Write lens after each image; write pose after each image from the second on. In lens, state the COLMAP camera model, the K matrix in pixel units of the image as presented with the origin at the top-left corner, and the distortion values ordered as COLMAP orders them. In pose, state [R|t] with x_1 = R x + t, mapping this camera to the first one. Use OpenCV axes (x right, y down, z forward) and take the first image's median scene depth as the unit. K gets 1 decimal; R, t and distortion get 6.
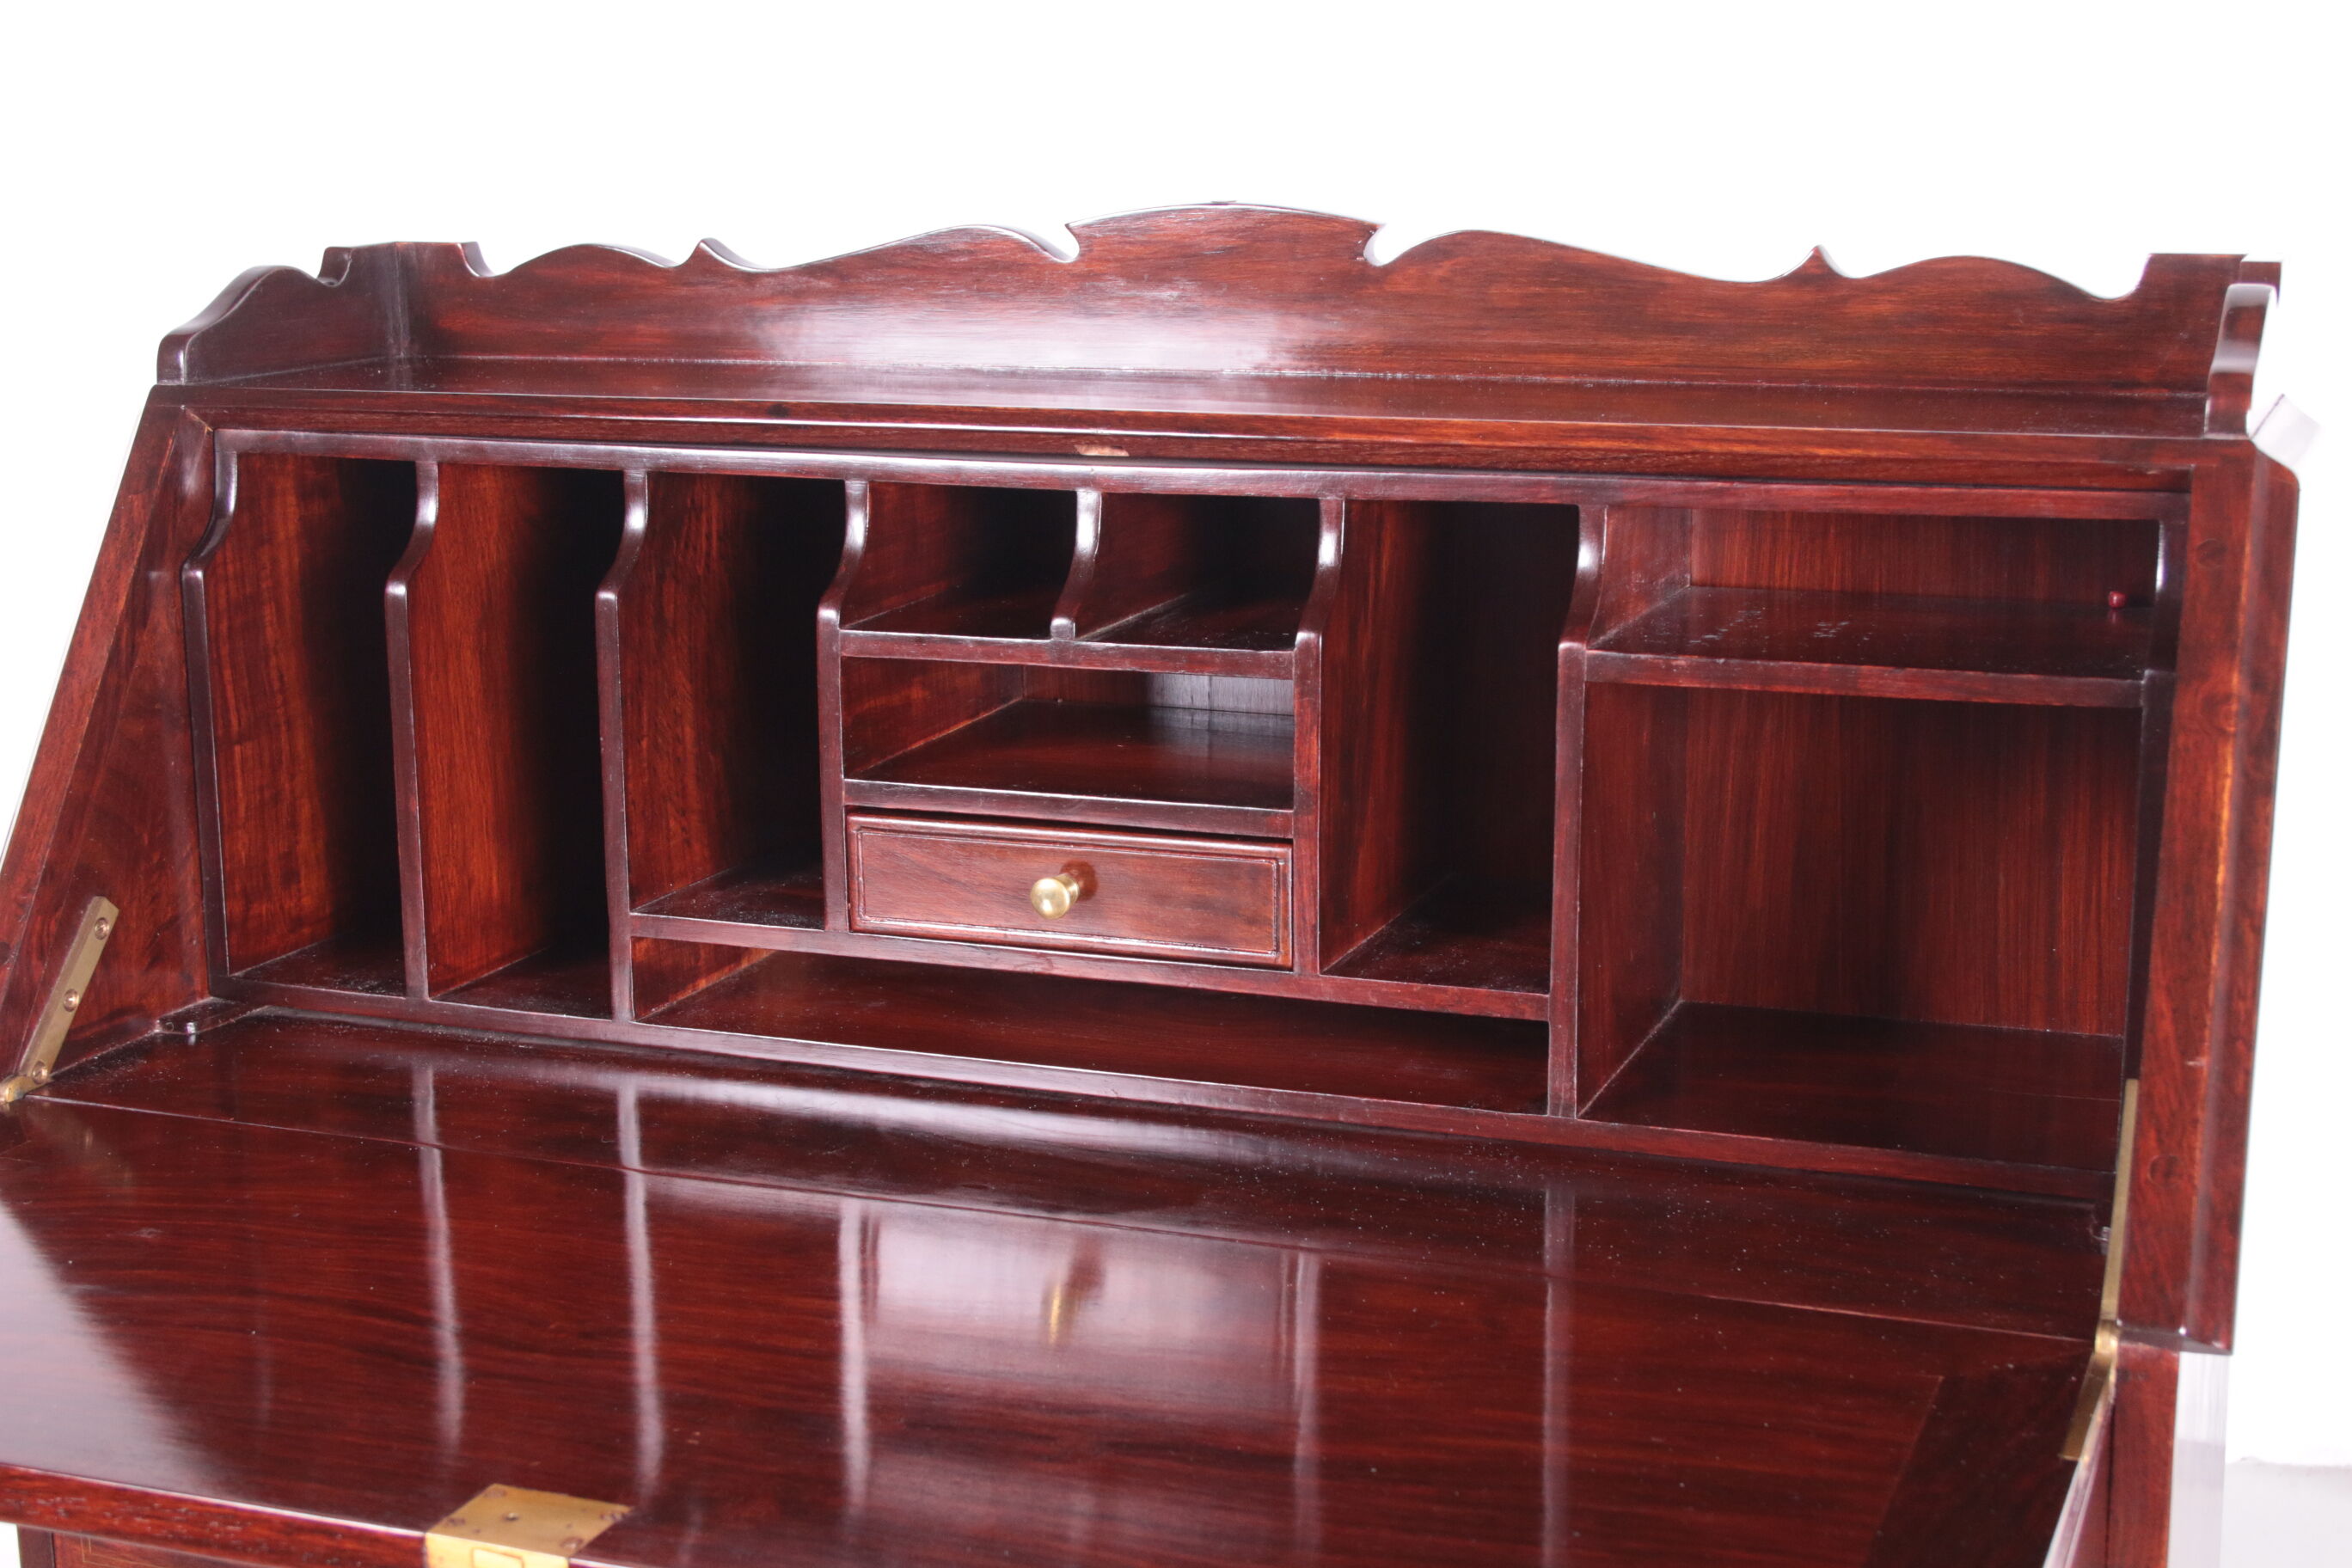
lens RADIAL K [[3488.2, 0, 1140.2], [0, 3488.2, 828.2], [0, 0, 1]] dist [-0.014515, 0.000000]
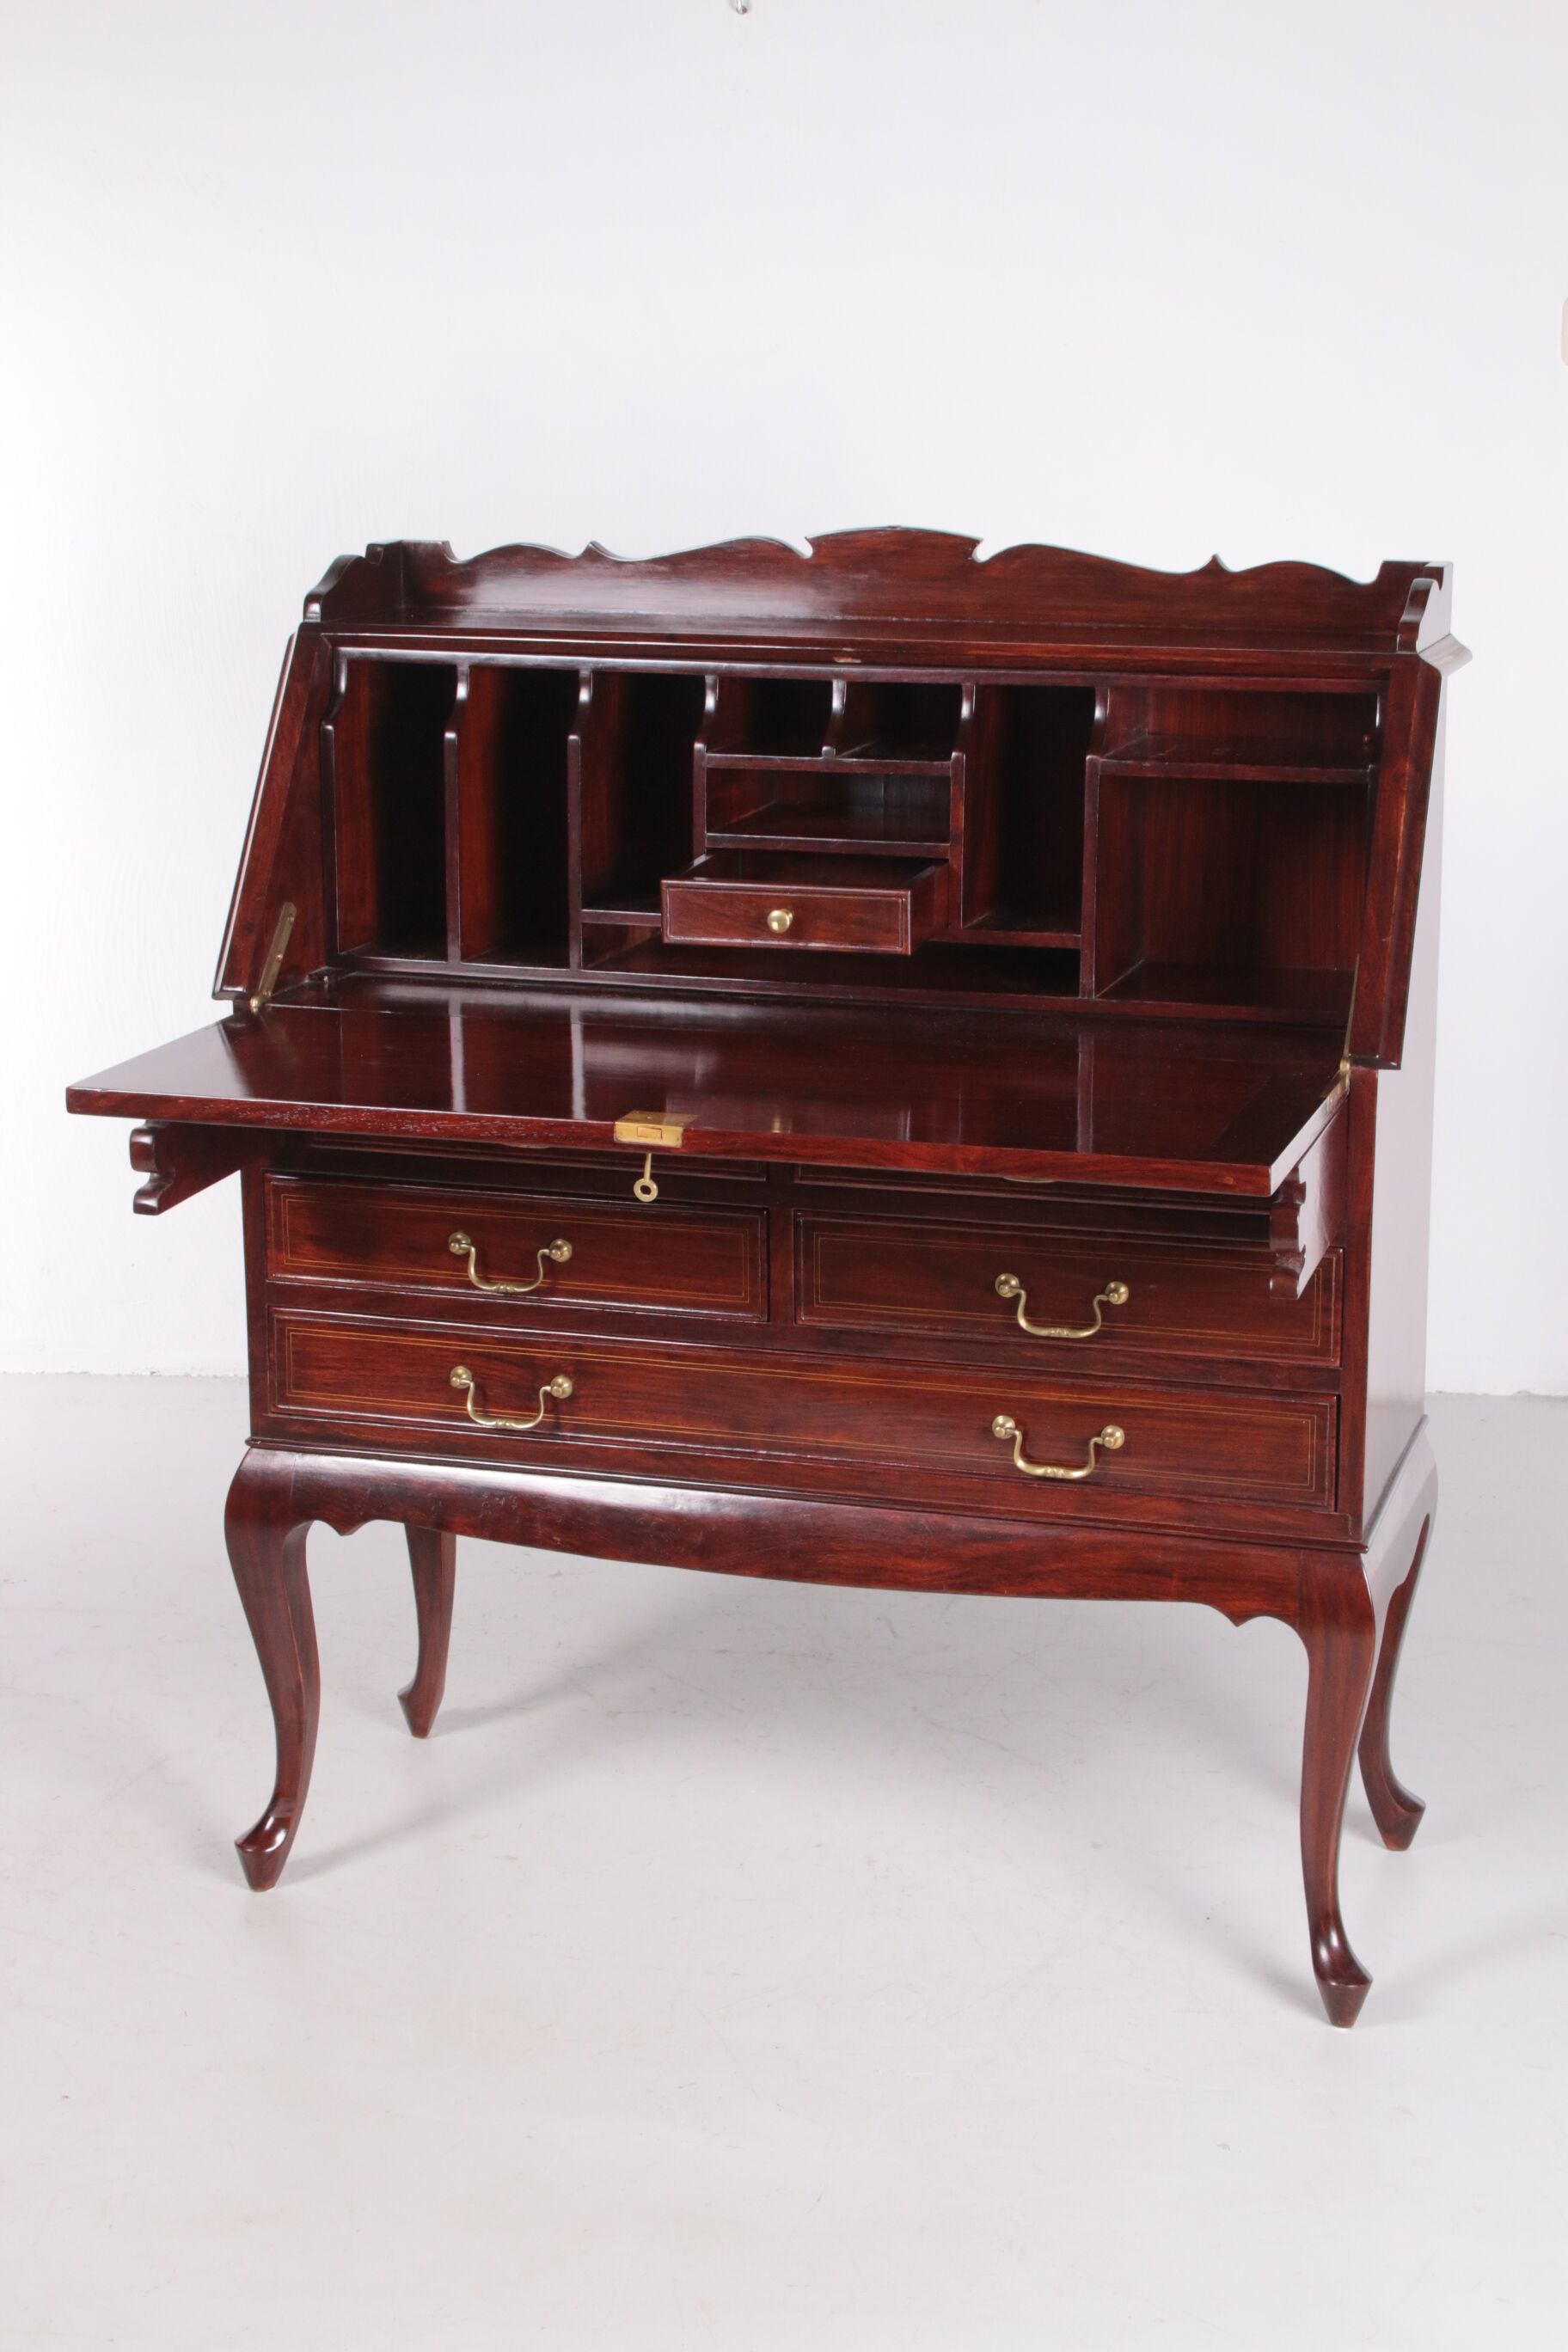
lens RADIAL K [[3812.9, 0, 786.2], [0, 3812.9, 1173.6], [0, 0, 1]] dist [0.007627, 0.000000]
pose [[0.997045, -0.004805, 0.076665, -0.205509], [0.003732, 0.999893, 0.014136, 0.144517], [-0.076725, -0.013808, 0.996957, -1.091748]]
